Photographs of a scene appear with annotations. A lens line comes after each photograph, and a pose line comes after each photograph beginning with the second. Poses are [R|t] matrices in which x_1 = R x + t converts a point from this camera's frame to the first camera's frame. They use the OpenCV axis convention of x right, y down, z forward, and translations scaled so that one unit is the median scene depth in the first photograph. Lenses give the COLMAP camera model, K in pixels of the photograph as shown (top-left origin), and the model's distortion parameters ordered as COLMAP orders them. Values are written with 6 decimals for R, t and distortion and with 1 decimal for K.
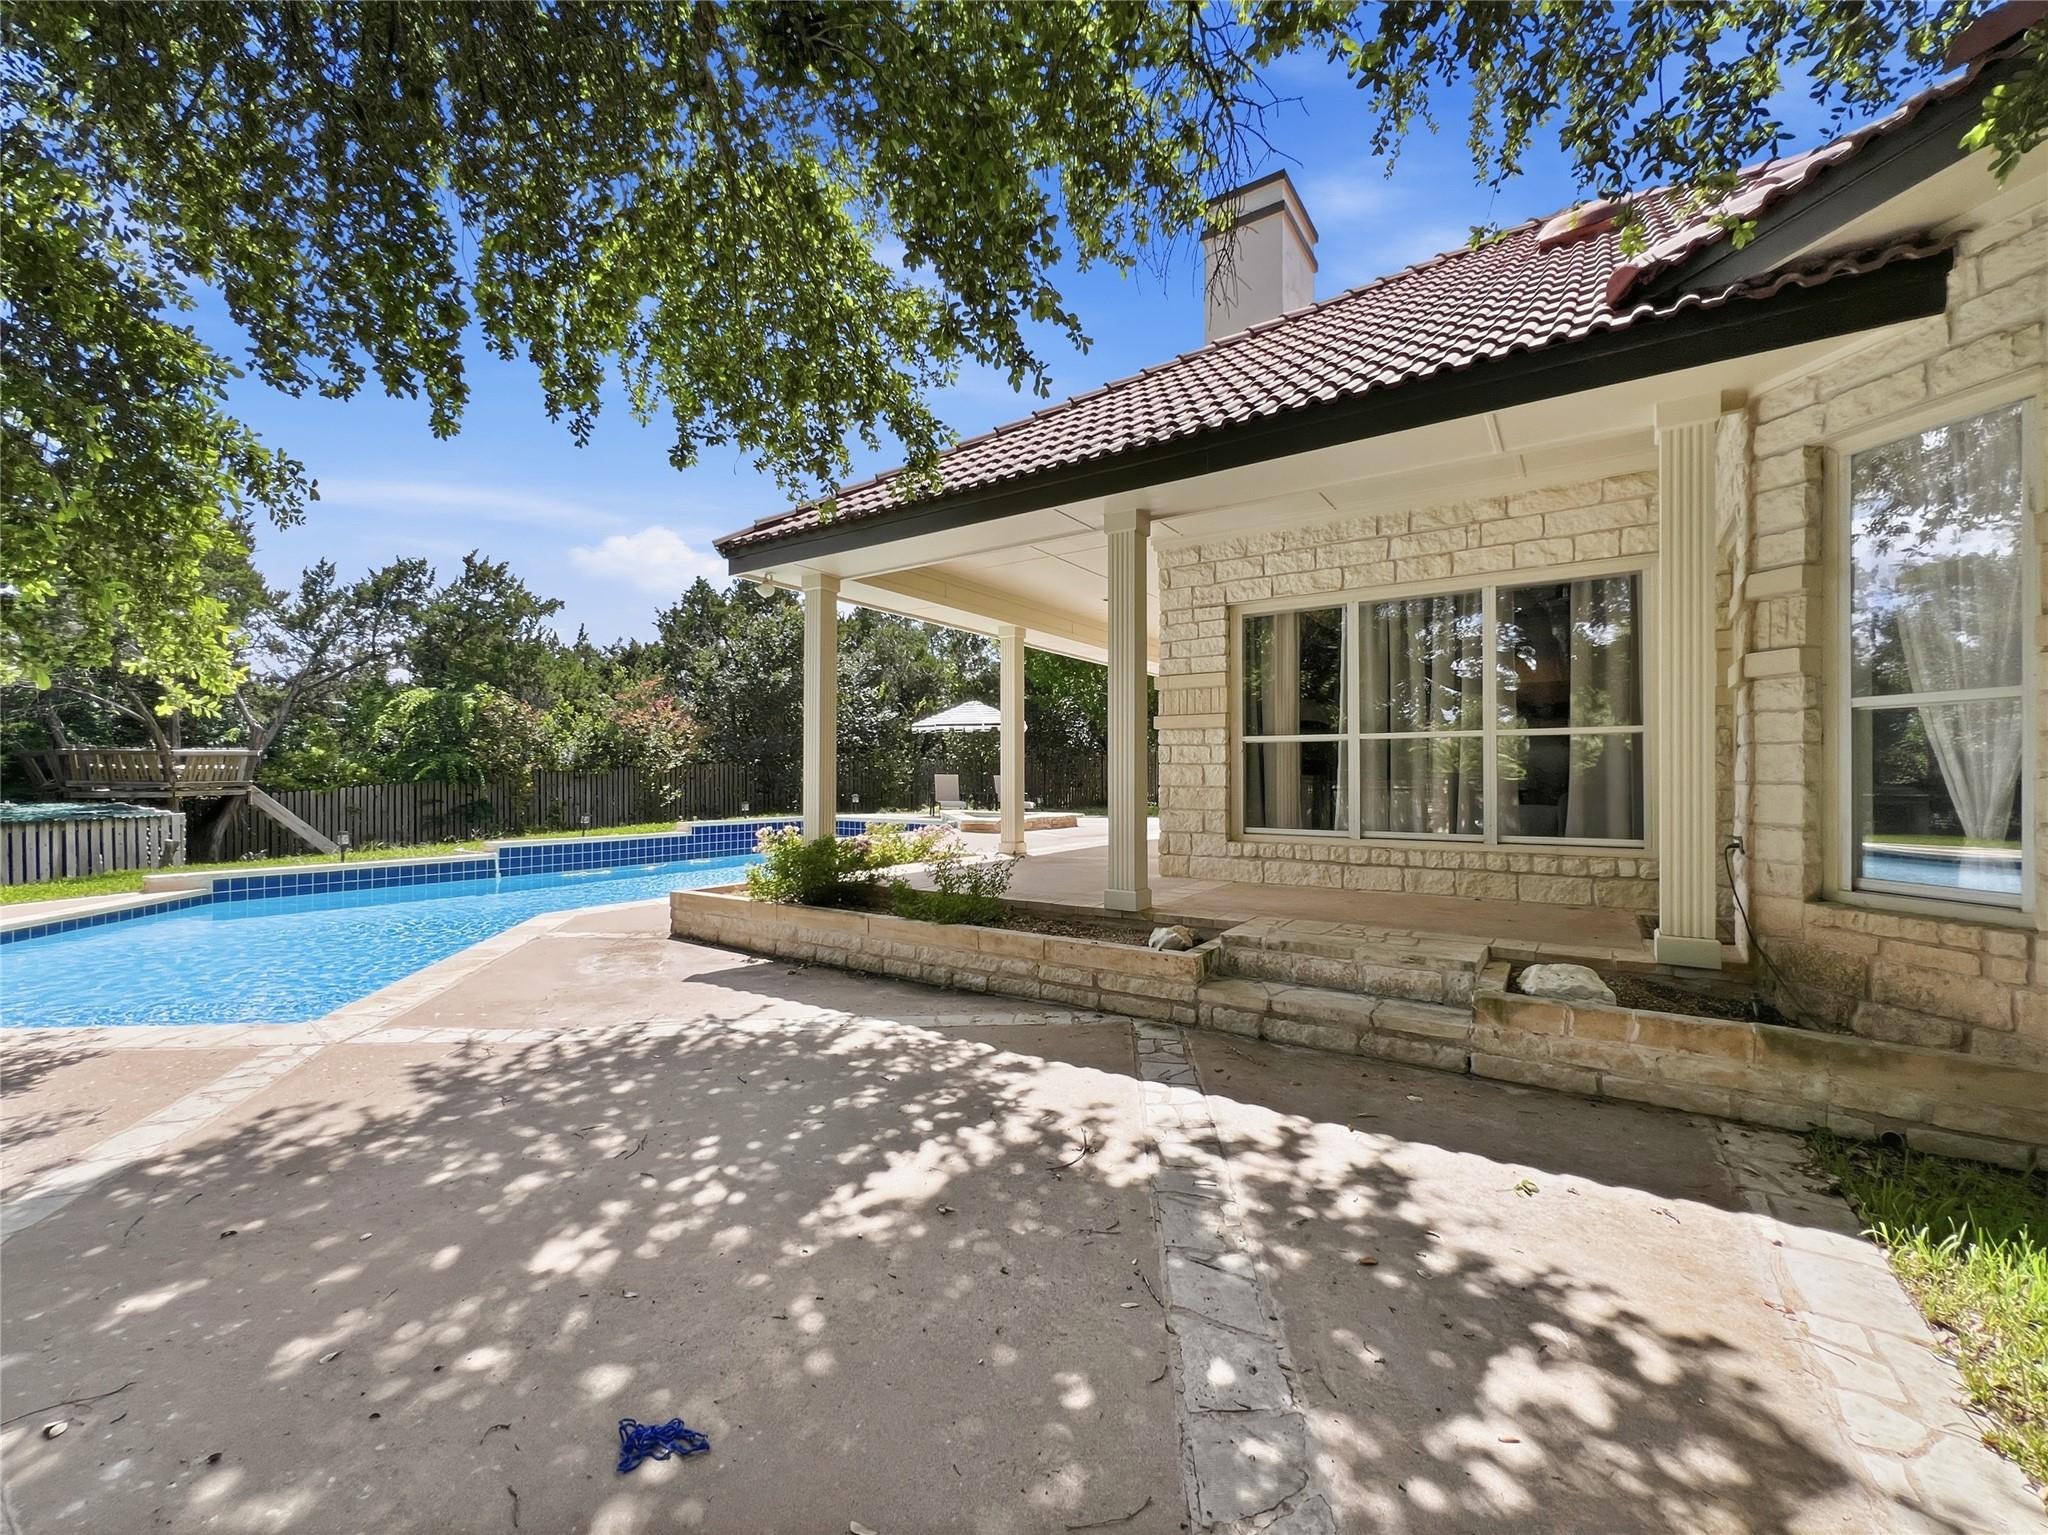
lens RADIAL K [[833.6, 0, 1021.6], [0, 833.6, 755.7], [0, 0, 1]] dist [-0.000419, -0.000050]
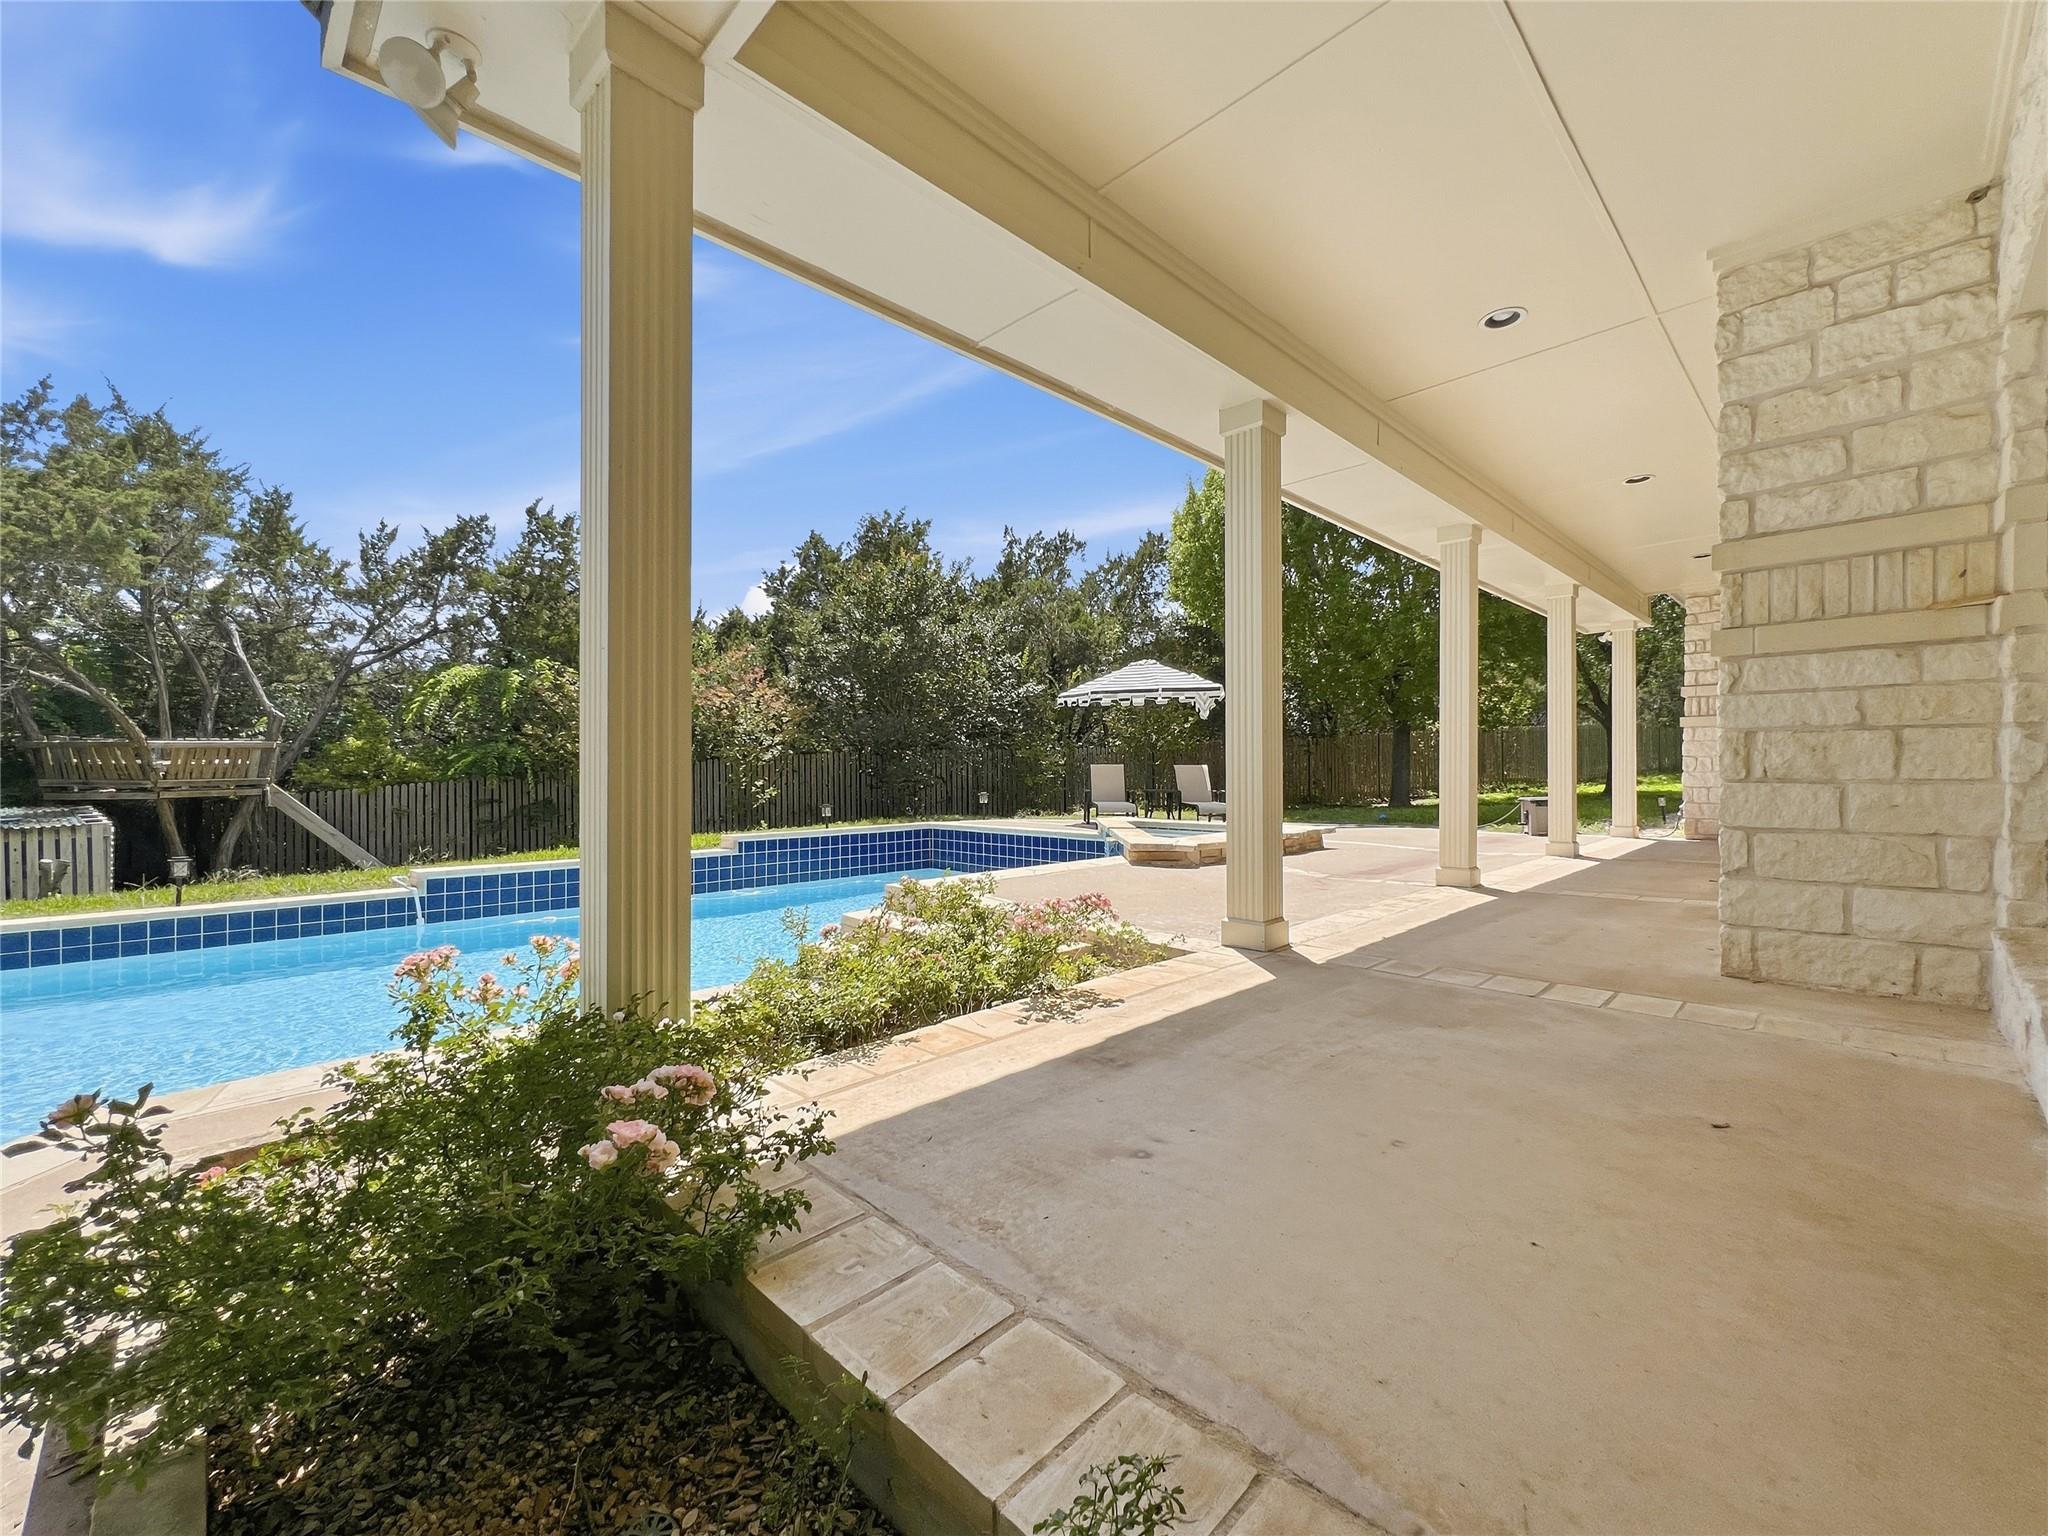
lens RADIAL K [[833.6, 0, 1021.6], [0, 833.6, 756.2], [0, 0, 1]] dist [-0.000419, -0.000050]
pose [[0.979373, -0.009457, -0.201839, -0.017255], [0.011692, 0.999883, 0.009883, 0.007362], [0.201722, -0.012038, 0.979369, 0.286598]]
